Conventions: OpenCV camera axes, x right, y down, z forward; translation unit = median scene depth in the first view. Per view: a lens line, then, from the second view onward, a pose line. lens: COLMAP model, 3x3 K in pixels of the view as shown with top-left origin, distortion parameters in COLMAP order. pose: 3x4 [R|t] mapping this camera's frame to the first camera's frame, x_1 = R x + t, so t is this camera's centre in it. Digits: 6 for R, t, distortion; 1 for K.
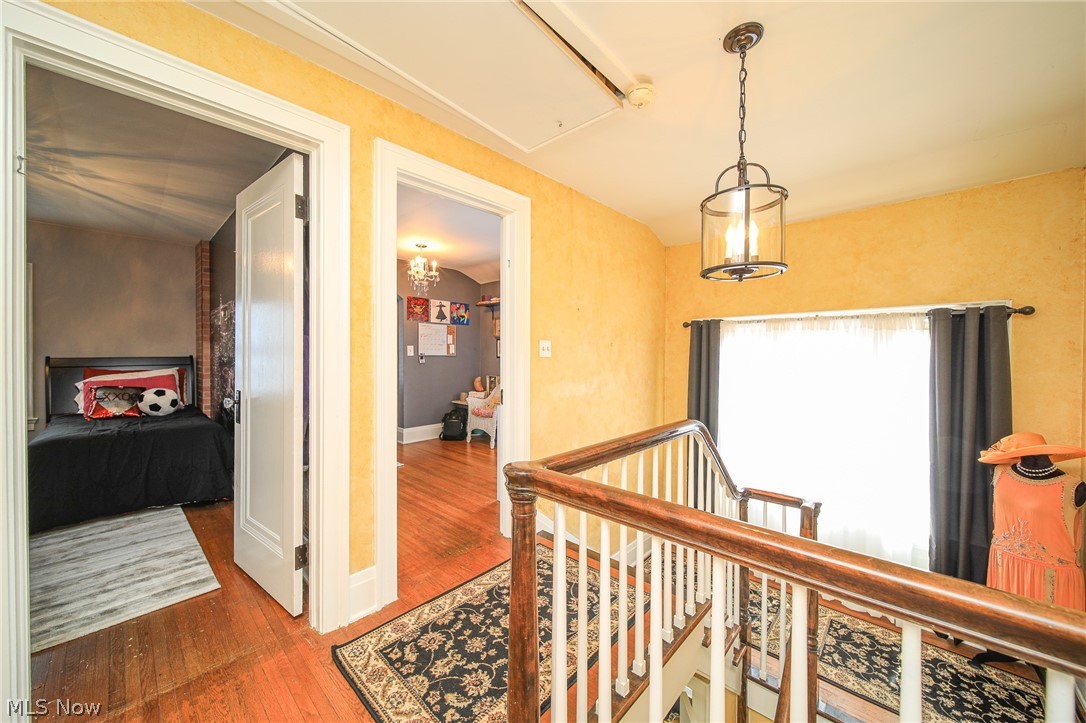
lens RADIAL K [[382.1, 0, 544.5], [0, 382.1, 355.3], [0, 0, 1]] dist [-0.000679, -0.000985]
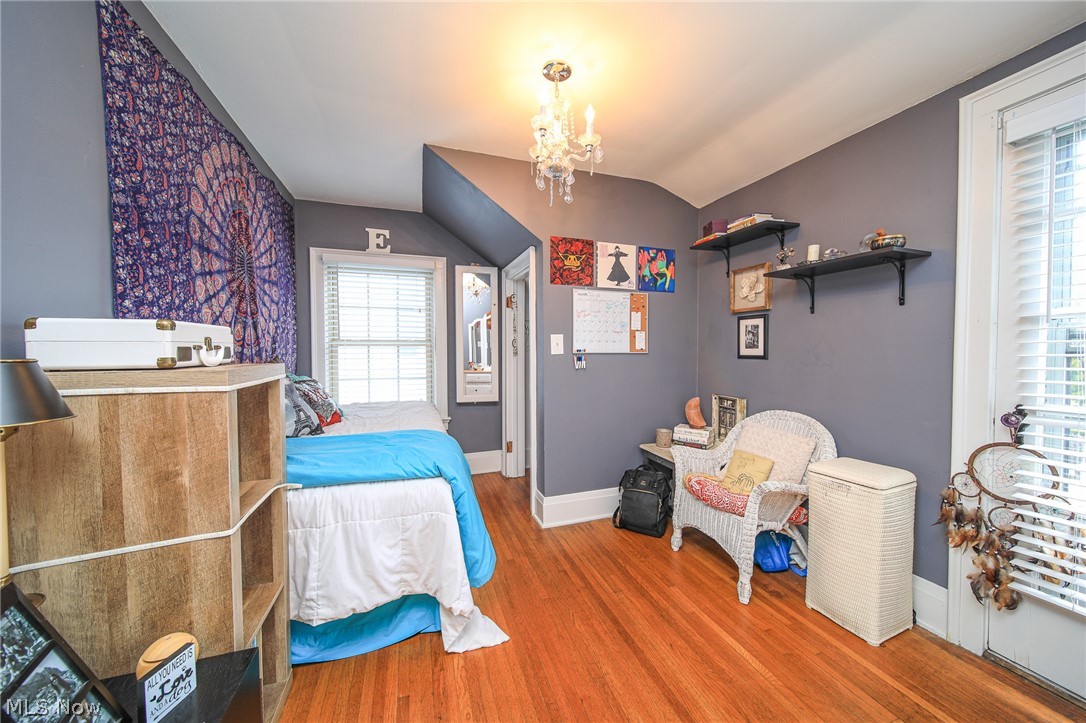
lens RADIAL K [[382.1, 0, 546.5], [0, 382.1, 361.4], [0, 0, 1]] dist [-0.000679, -0.000985]
pose [[0.879985, 0.005123, -0.474974, -0.142492], [0.003410, 0.999848, 0.017100, 0.002924], [0.474990, -0.016667, 0.879834, 0.637658]]
